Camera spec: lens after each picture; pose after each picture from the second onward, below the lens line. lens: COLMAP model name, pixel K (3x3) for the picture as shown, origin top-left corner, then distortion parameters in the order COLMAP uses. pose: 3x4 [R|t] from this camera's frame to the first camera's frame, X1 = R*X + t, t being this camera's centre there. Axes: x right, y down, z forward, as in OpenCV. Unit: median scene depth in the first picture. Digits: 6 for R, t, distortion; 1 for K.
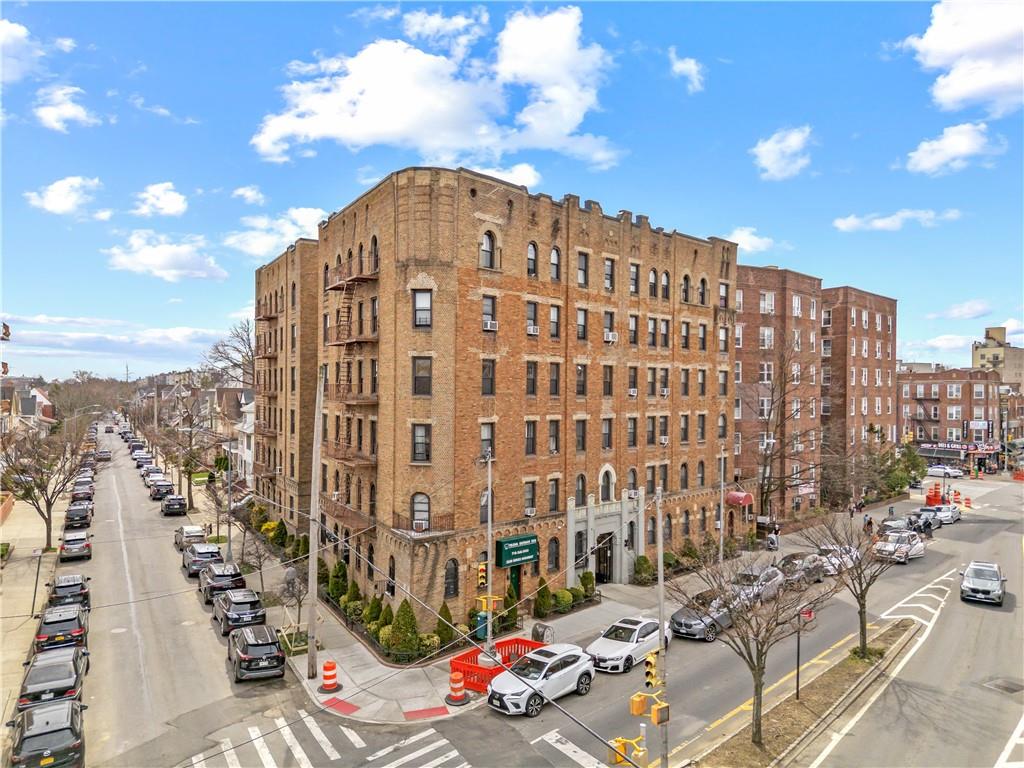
lens RADIAL K [[724.6, 0, 512.0], [0, 724.6, 384.0], [0, 0, 1]] dist [0.073462, -0.057374]
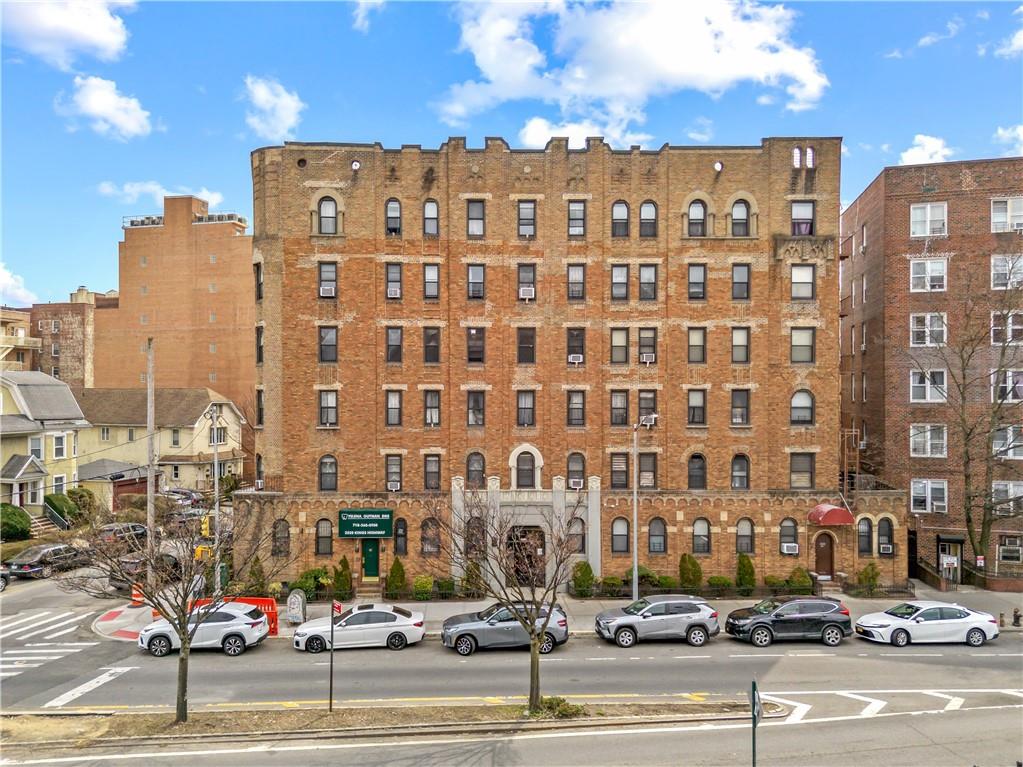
lens RADIAL K [[759.5, 0, 467.6], [0, 759.5, 389.1], [0, 0, 1]] dist [0.048838, -0.004912]
pose [[0.723987, -0.011259, -0.689722, 0.760401], [0.011213, 0.999927, -0.004552, 0.054546], [0.689722, -0.004439, 0.724060, 0.346527]]
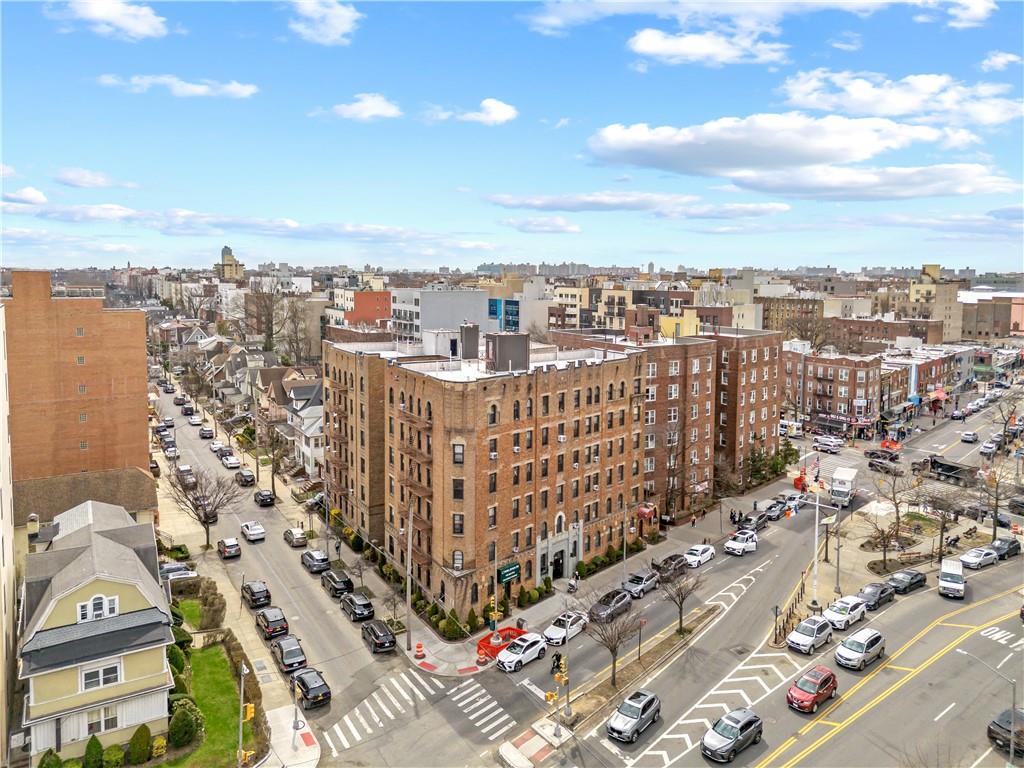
lens RADIAL K [[739.3, 0, 510.4], [0, 739.3, 318.6], [0, 0, 1]] dist [0.052006, -0.003724]
pose [[0.999725, -0.003744, 0.023156, -0.027571], [0.002133, 0.997598, 0.069238, -0.514312], [-0.023360, -0.069169, 0.997331, -0.788926]]
